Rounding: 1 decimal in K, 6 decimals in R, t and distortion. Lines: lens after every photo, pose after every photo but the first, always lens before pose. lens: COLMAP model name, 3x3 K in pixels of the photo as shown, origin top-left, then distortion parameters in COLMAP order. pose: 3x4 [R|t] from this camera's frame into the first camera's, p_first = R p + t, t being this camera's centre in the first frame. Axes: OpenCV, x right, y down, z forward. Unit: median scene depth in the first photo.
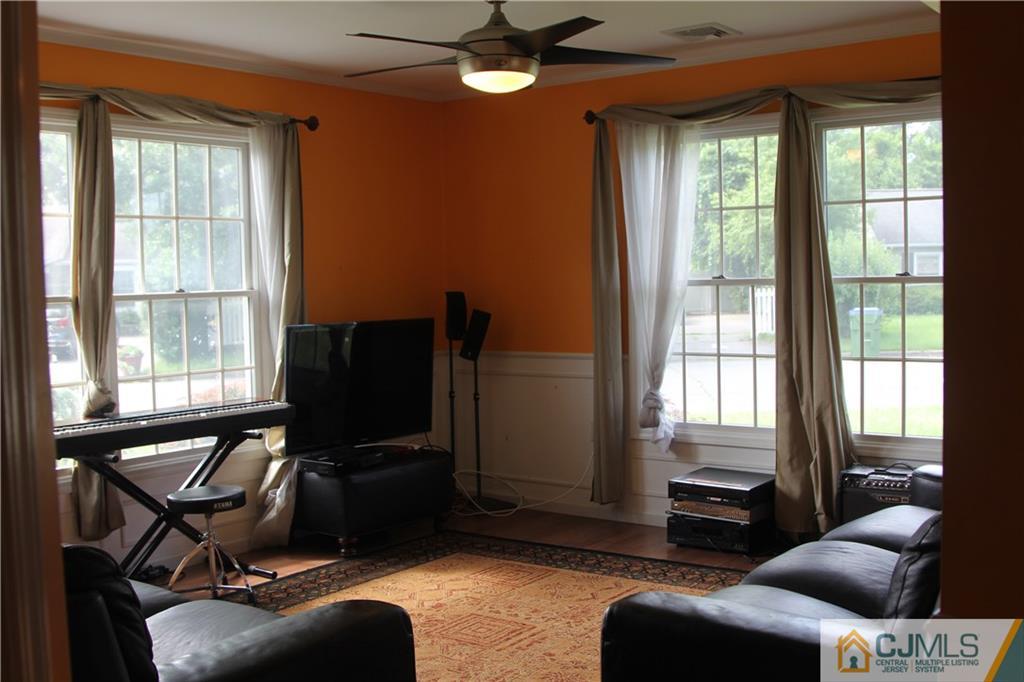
lens RADIAL K [[1111.4, 0, 510.6], [0, 1111.4, 340.5], [0, 0, 1]] dist [-0.115597, 0.000000]
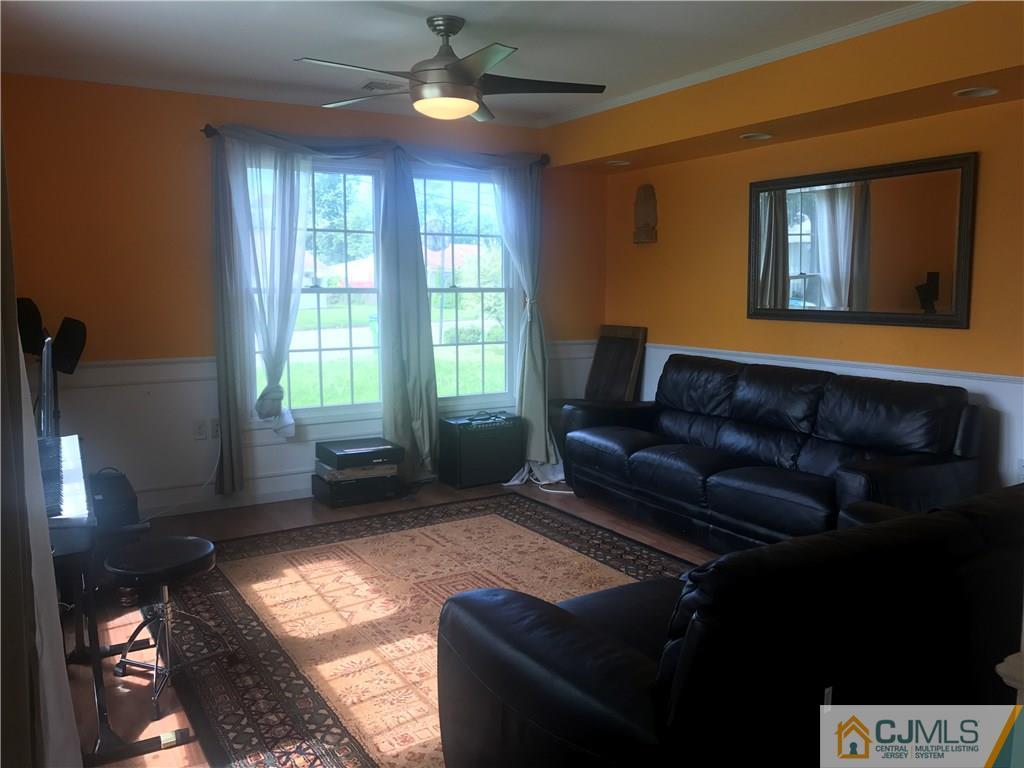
lens RADIAL K [[835.2, 0, 509.7], [0, 835.2, 370.4], [0, 0, 1]] dist [0.047355, -0.067863]
pose [[0.387889, -0.075138, 0.918638, -0.648160], [0.046483, 0.996998, 0.061921, -0.013181], [-0.920533, 0.018683, 0.390218, 0.491524]]
